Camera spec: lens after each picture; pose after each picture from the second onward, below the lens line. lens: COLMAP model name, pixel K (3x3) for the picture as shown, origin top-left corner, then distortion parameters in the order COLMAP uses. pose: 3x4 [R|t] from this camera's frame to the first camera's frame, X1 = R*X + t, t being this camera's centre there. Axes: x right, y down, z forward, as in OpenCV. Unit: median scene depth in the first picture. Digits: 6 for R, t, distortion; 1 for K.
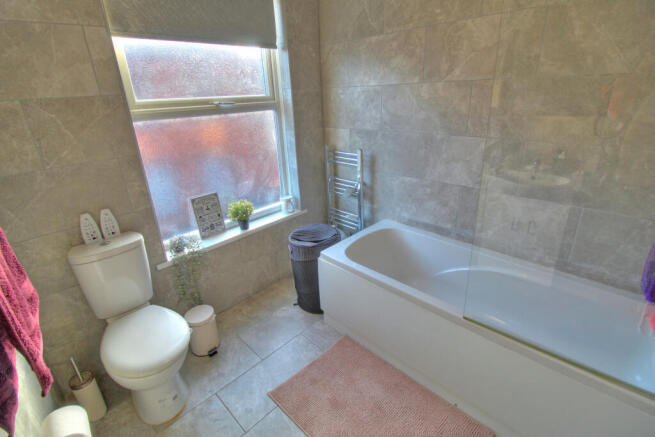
lens RADIAL K [[310.4, 0, 328.1], [0, 310.4, 215.1], [0, 0, 1]] dist [-0.005853, -0.004272]
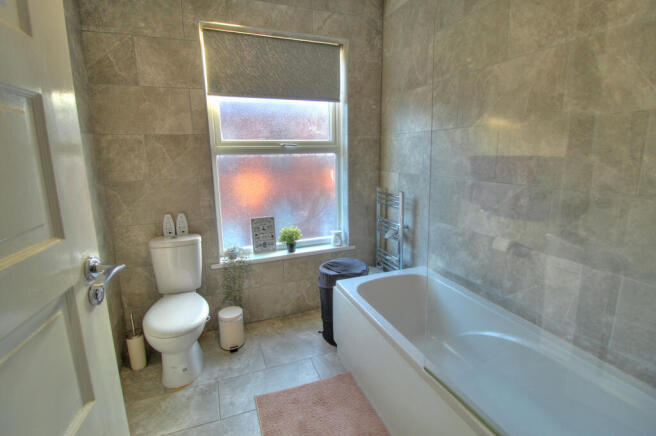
lens RADIAL K [[310.9, 0, 328.6], [0, 310.9, 219.3], [0, 0, 1]] dist [-0.005853, -0.004272]
pose [[0.910073, 0.116026, -0.397875, 0.358973], [-0.176338, 0.977185, -0.118383, 0.045934], [0.375062, 0.177898, 0.909770, -0.002766]]
